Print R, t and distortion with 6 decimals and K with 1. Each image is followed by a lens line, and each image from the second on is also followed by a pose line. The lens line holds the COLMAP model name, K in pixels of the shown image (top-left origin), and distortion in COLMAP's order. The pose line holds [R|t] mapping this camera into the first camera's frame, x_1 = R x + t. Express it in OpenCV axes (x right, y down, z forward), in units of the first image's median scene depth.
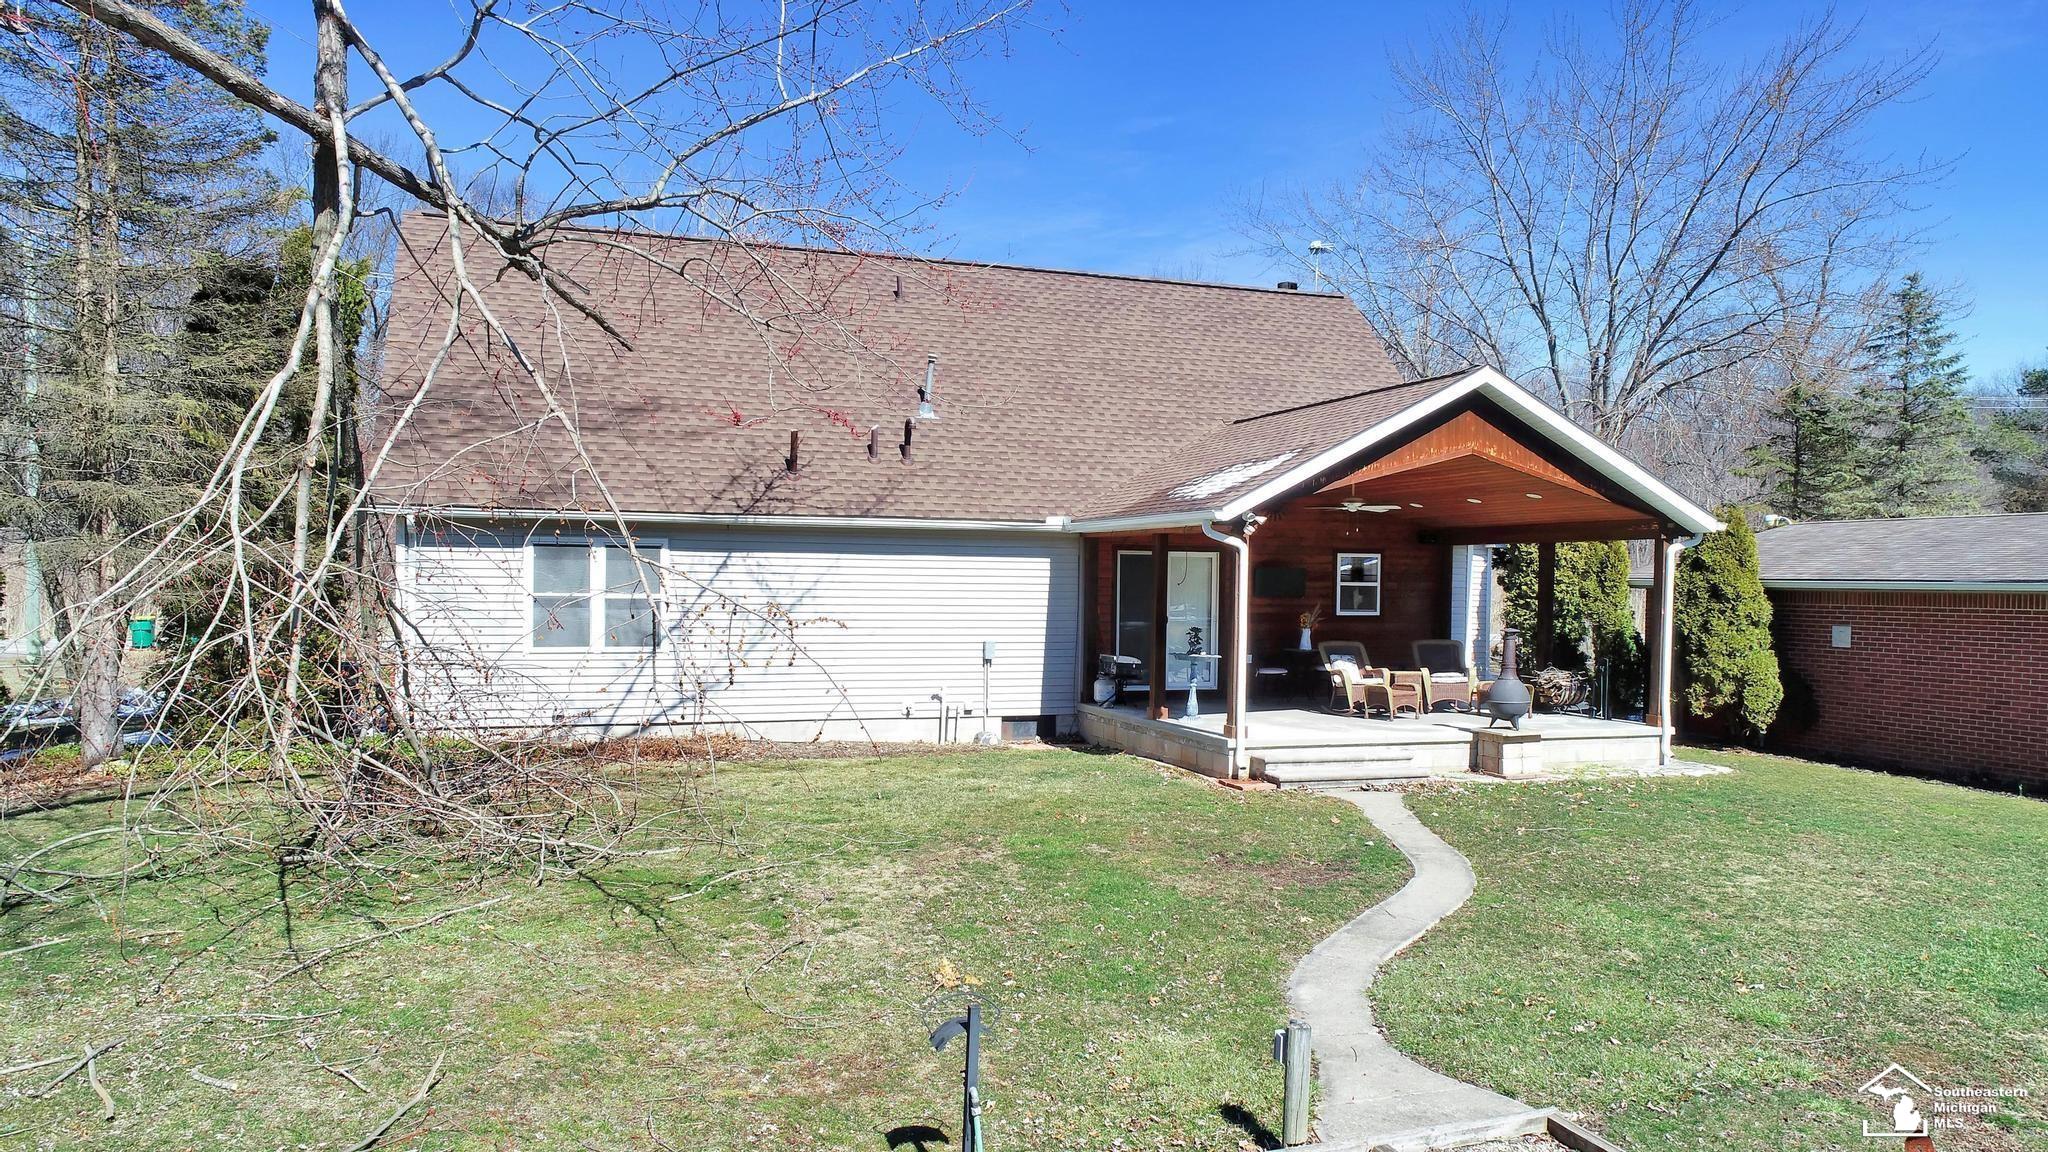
lens RADIAL K [[1440.4, 0, 1014.7], [0, 1440.4, 580.7], [0, 0, 1]] dist [0.004577, -0.004536]
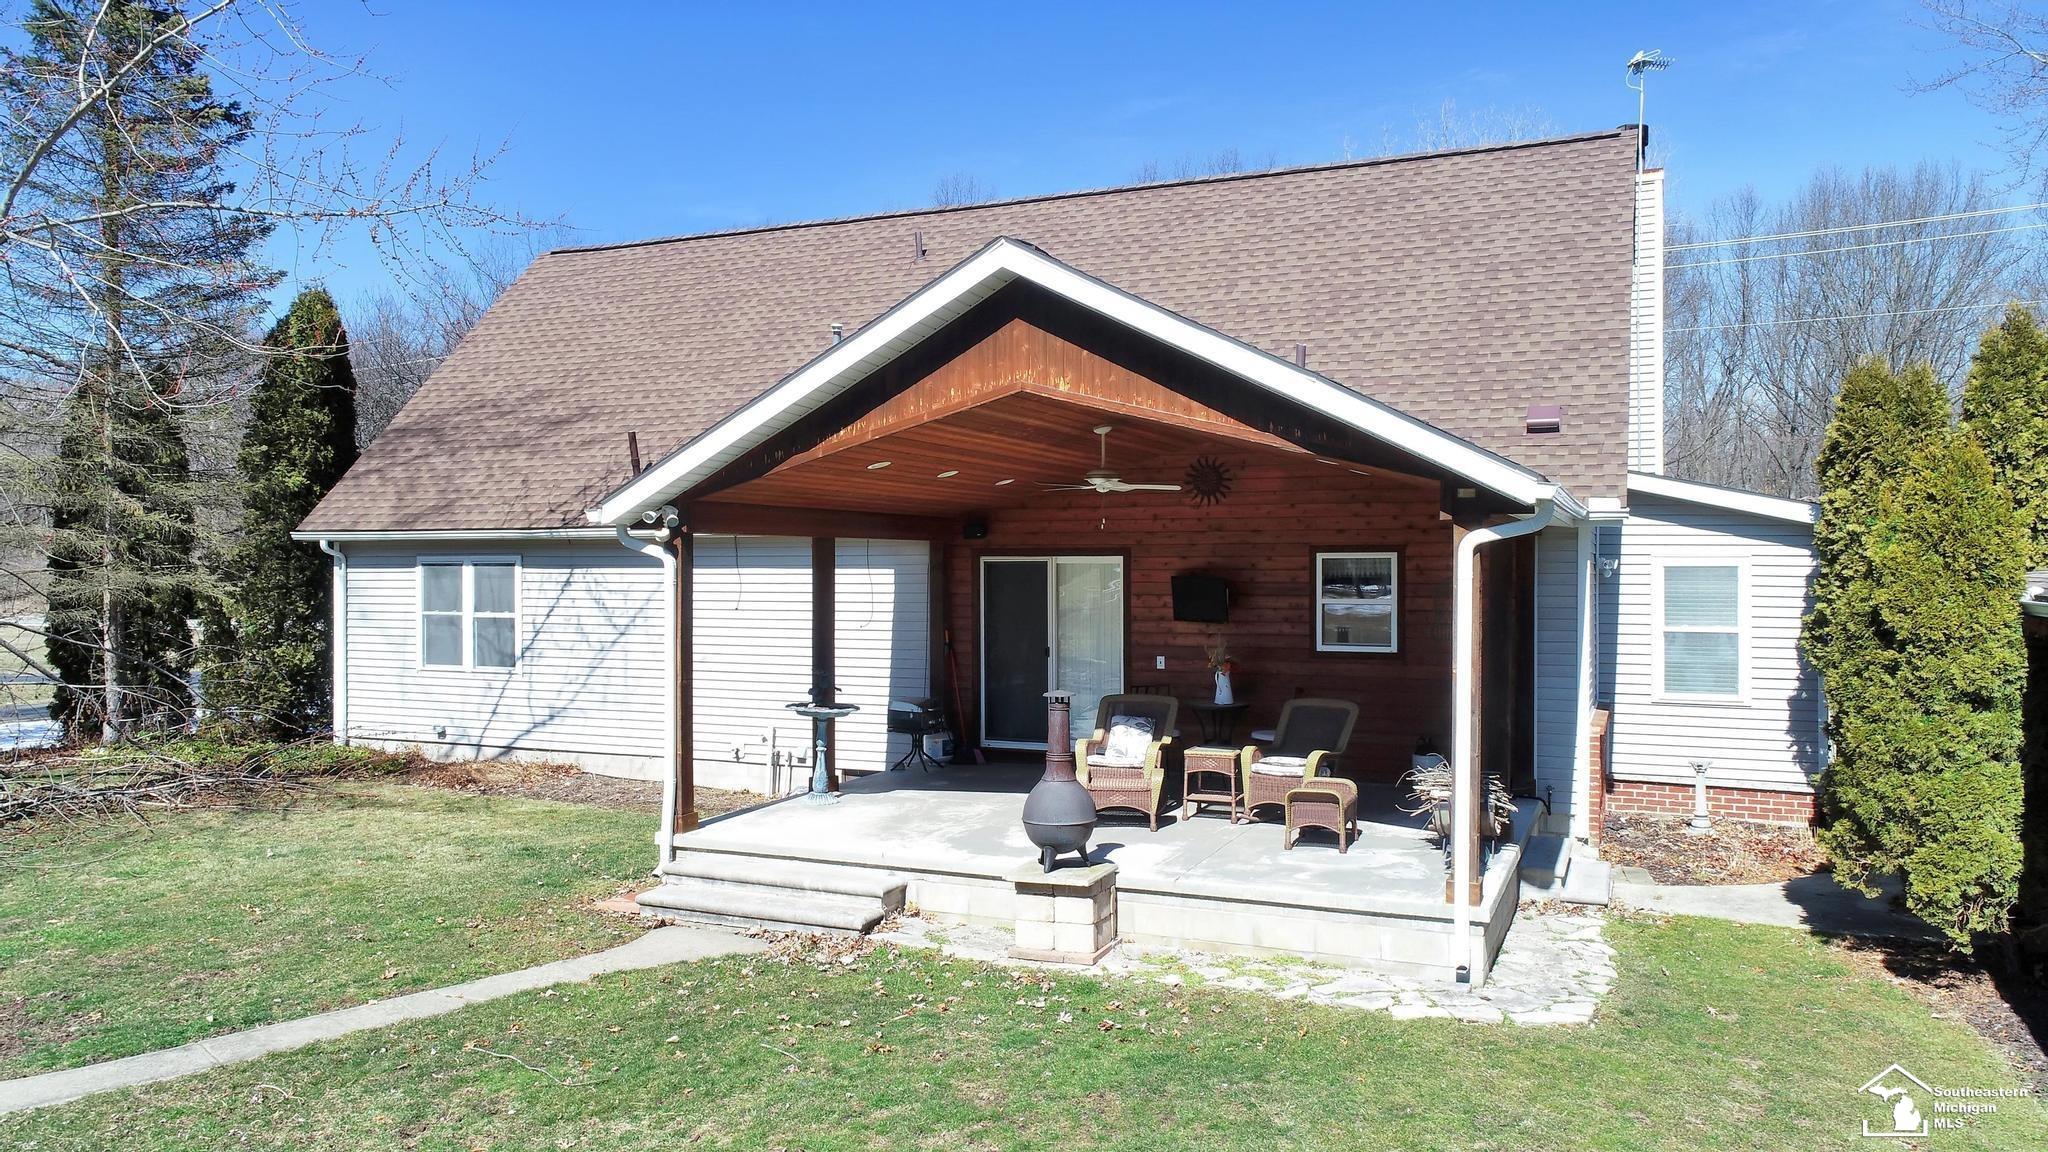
lens RADIAL K [[1440.4, 0, 1014.7], [0, 1440.4, 580.7], [0, 0, 1]] dist [0.004577, -0.004536]
pose [[0.730460, -0.006074, -0.682928, 0.646273], [0.008755, 0.999962, 0.000471, -0.009805], [0.682899, -0.006323, 0.730485, 0.515970]]
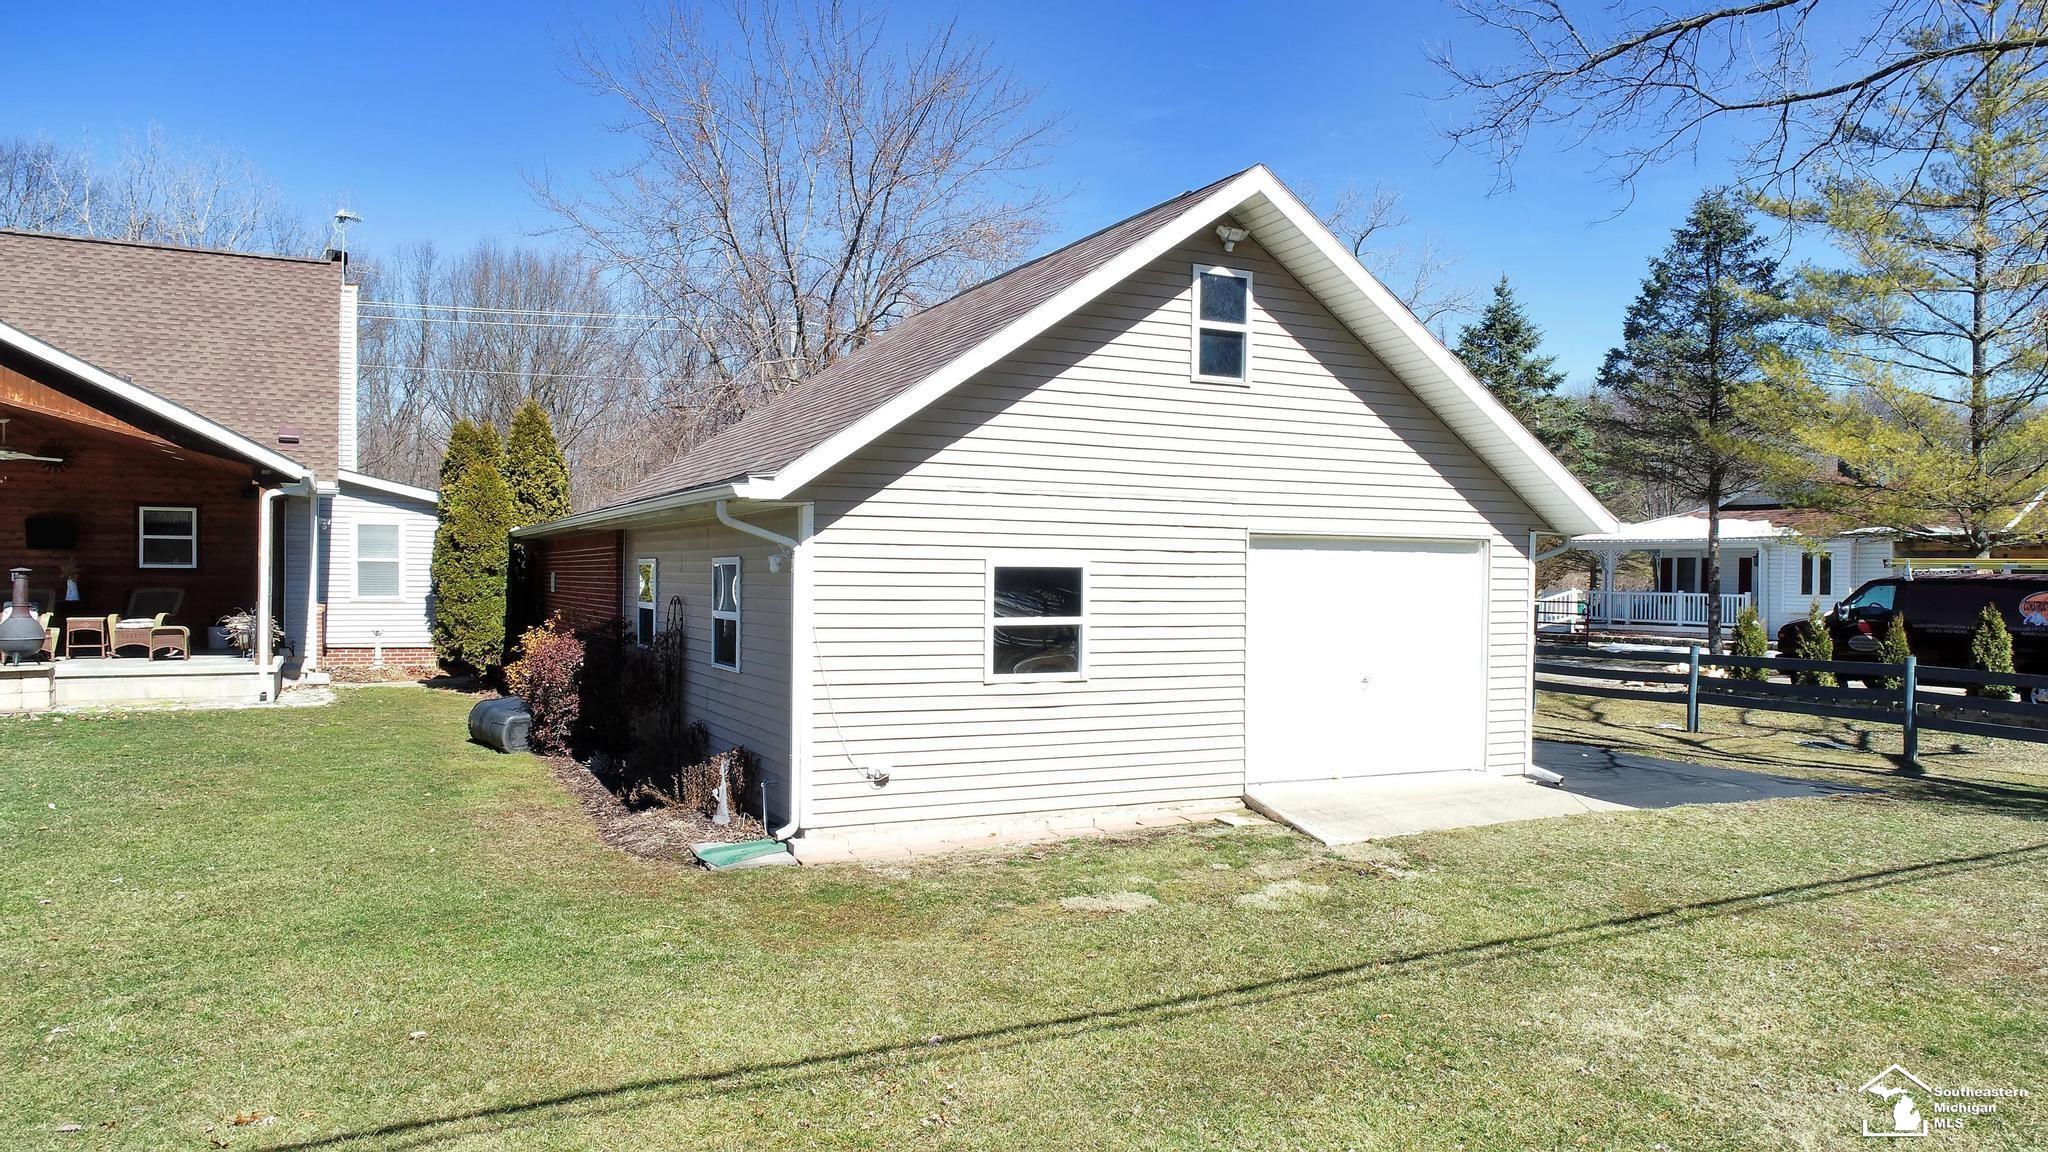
lens RADIAL K [[1378.6, 0, 1024.0], [0, 1378.6, 576.0], [0, 0, 1]] dist [0.001481, 0.000653]
pose [[0.992250, -0.004610, 0.124169, 0.836242], [0.004368, 0.999988, 0.002217, 0.035270], [-0.124177, -0.001657, 0.992259, -0.055298]]
